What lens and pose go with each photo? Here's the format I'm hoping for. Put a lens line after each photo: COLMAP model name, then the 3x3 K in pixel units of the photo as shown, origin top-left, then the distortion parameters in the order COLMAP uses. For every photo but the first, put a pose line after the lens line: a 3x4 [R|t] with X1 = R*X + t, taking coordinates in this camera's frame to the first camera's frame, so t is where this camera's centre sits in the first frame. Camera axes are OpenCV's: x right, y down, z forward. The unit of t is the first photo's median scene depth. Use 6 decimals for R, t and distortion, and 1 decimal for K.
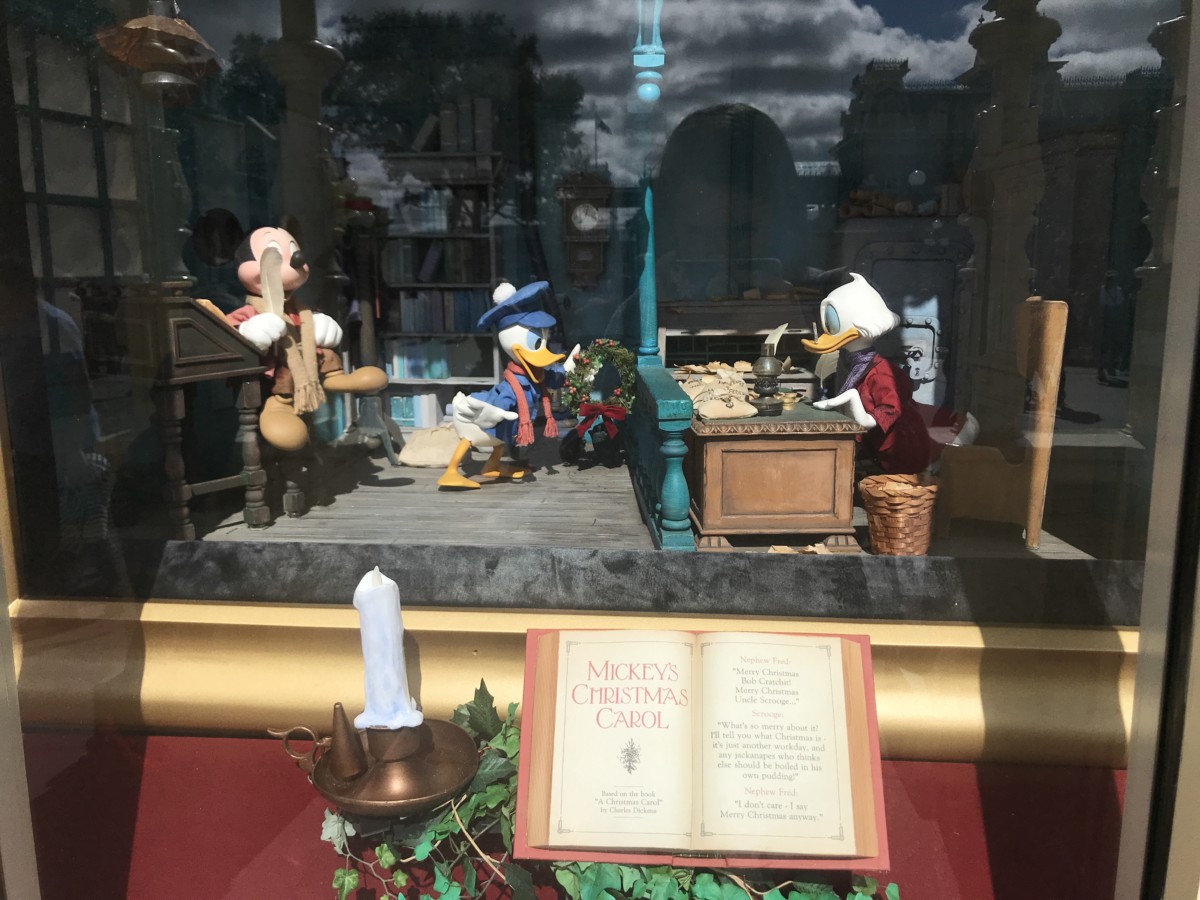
lens RADIAL K [[986.5, 0, 600.0], [0, 986.5, 450.0], [0, 0, 1]] dist [0.070041, -0.007314]
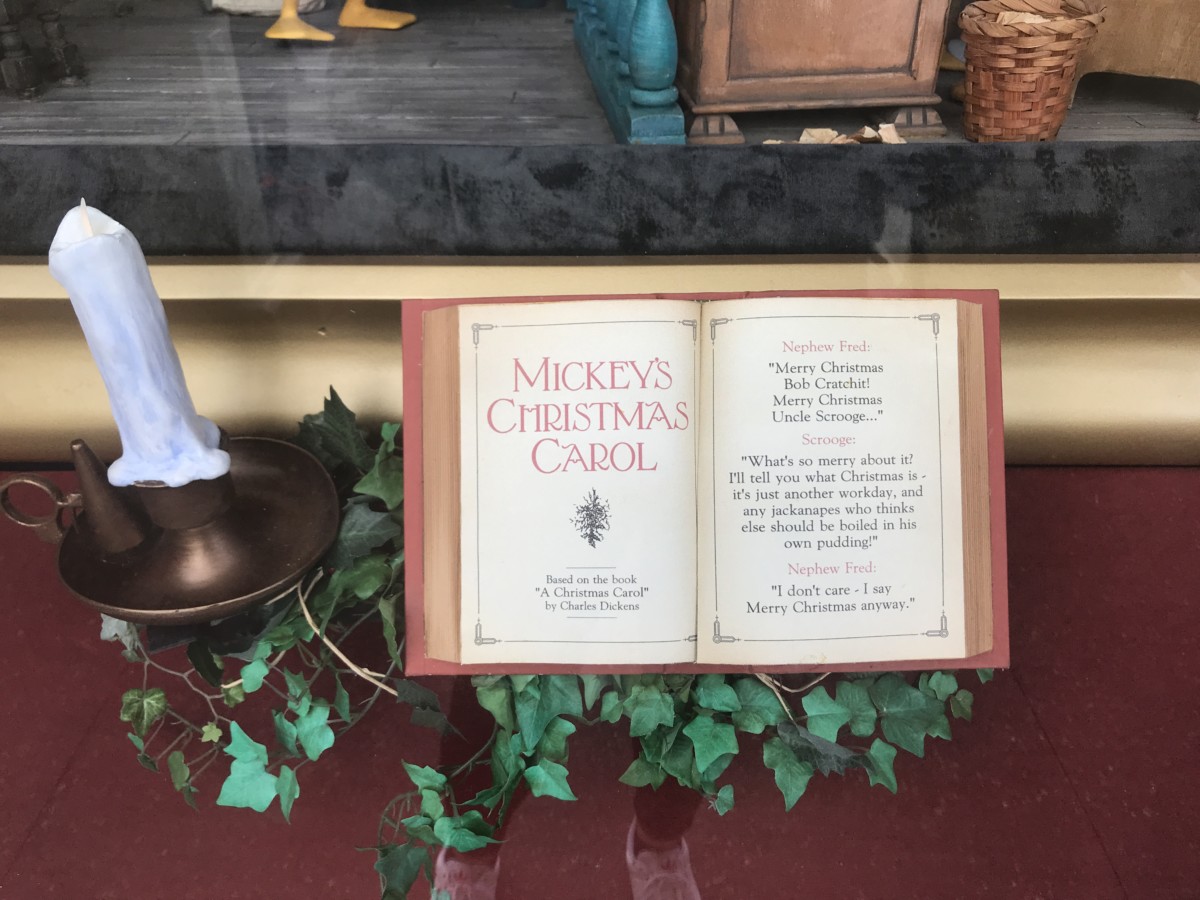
lens RADIAL K [[994.8, 0, 595.2], [0, 994.8, 439.0], [0, 0, 1]] dist [0.011746, -0.011126]
pose [[0.997513, -0.044074, 0.055009, 0.001691], [0.018828, 0.918656, 0.394609, 0.028575], [-0.067927, -0.392592, 0.917201, 0.390326]]
